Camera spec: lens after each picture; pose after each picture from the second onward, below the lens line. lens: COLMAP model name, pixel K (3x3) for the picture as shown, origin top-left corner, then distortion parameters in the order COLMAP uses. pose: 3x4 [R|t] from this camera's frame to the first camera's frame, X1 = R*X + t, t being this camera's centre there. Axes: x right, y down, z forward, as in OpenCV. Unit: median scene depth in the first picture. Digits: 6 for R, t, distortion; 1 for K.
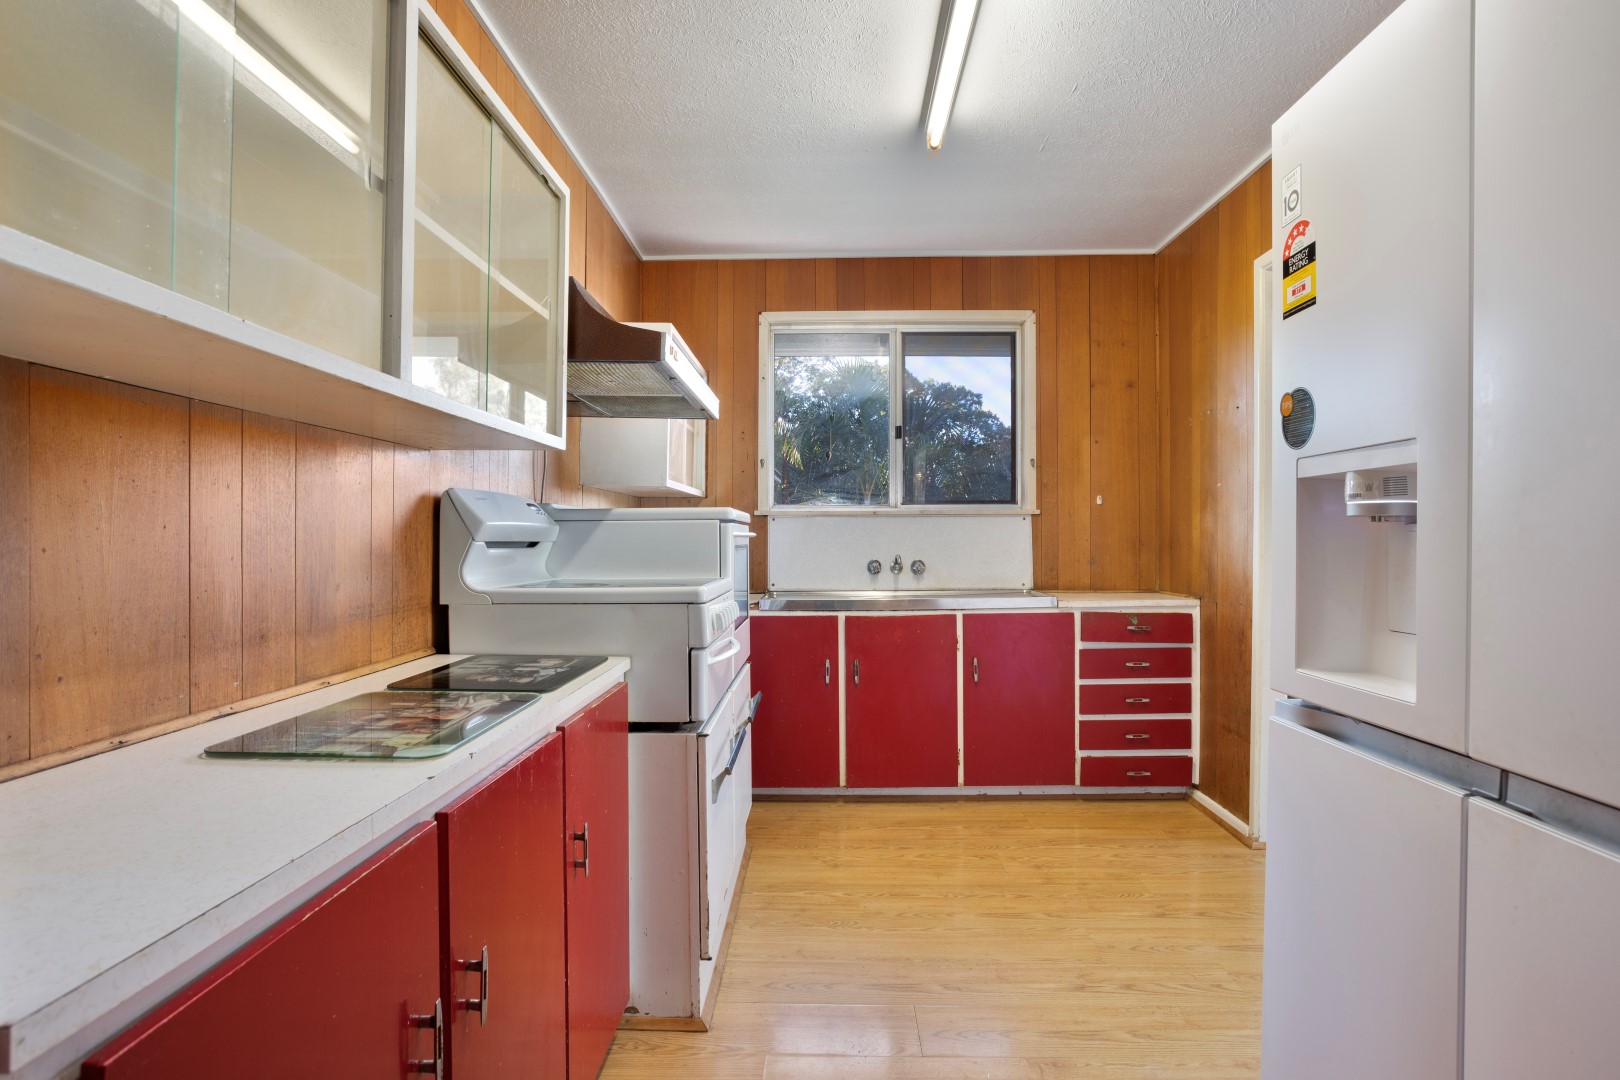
lens RADIAL K [[839.9, 0, 817.9], [0, 839.9, 532.9], [0, 0, 1]] dist [-0.007423, 0.001385]
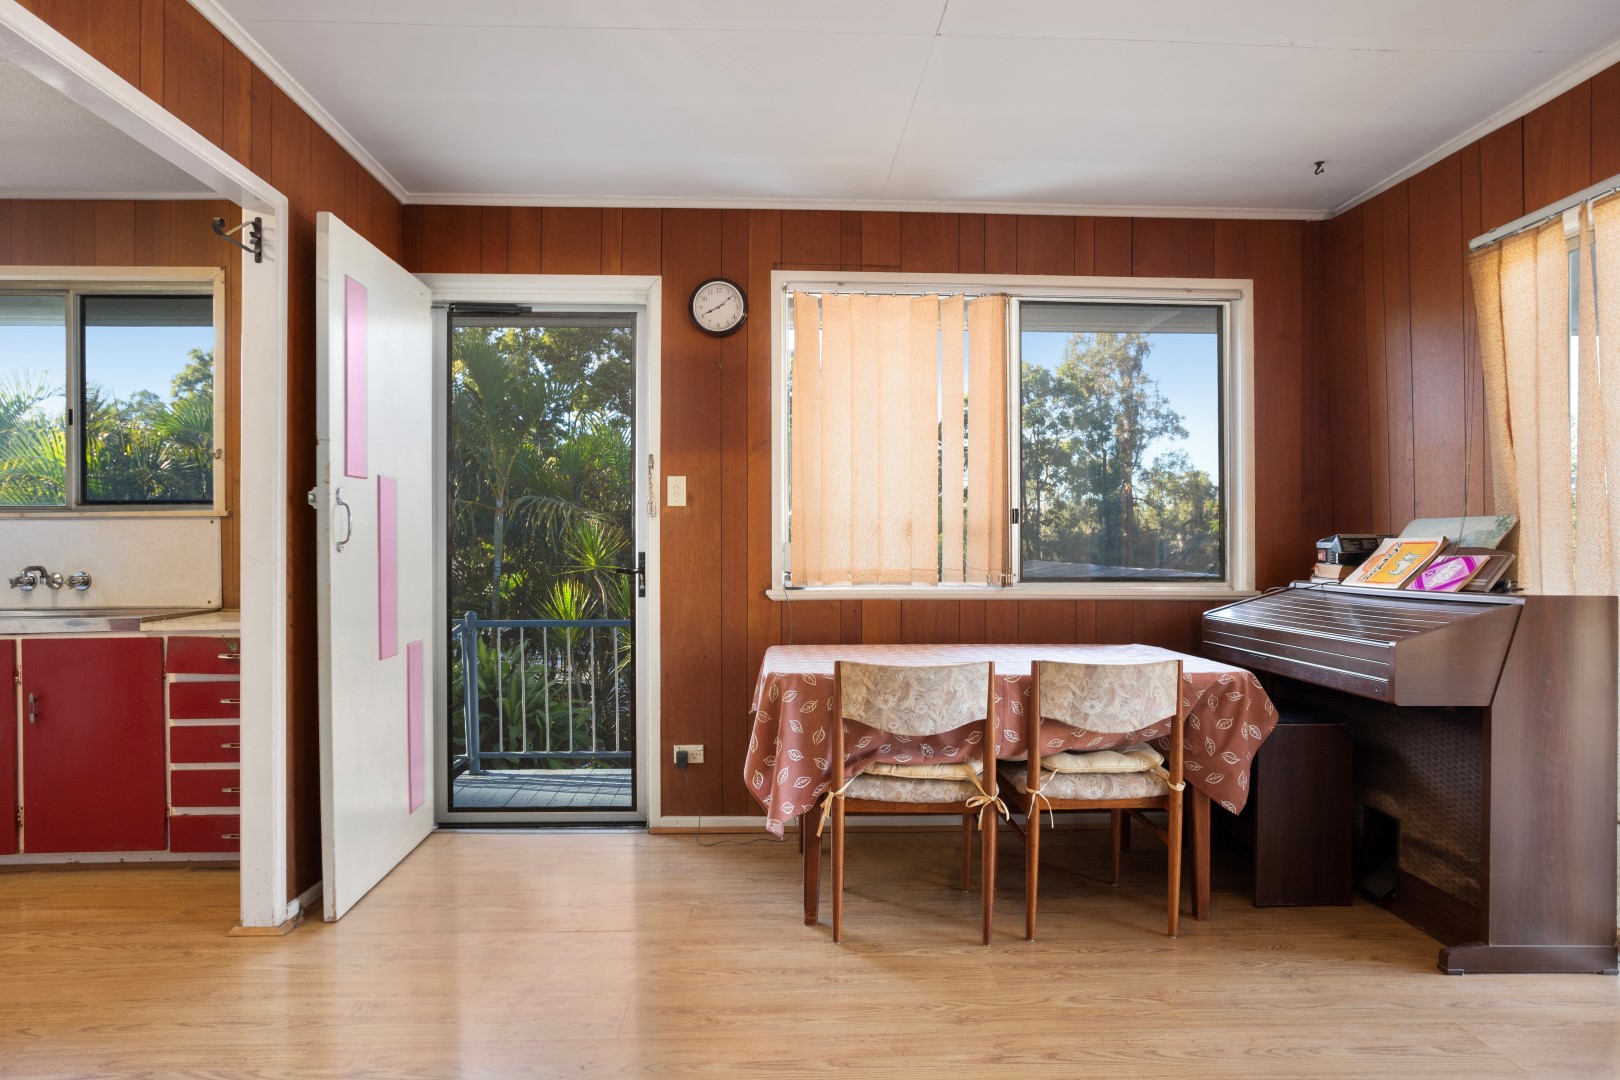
lens RADIAL K [[962.7, 0, 807.4], [0, 962.7, 535.5], [0, 0, 1]] dist [-0.005011, -0.000917]
pose [[0.998141, 0.004253, 0.060792, 0.768353], [-0.003933, 0.999978, -0.005381, -0.000802], [-0.060814, 0.005132, 0.998136, 0.032457]]
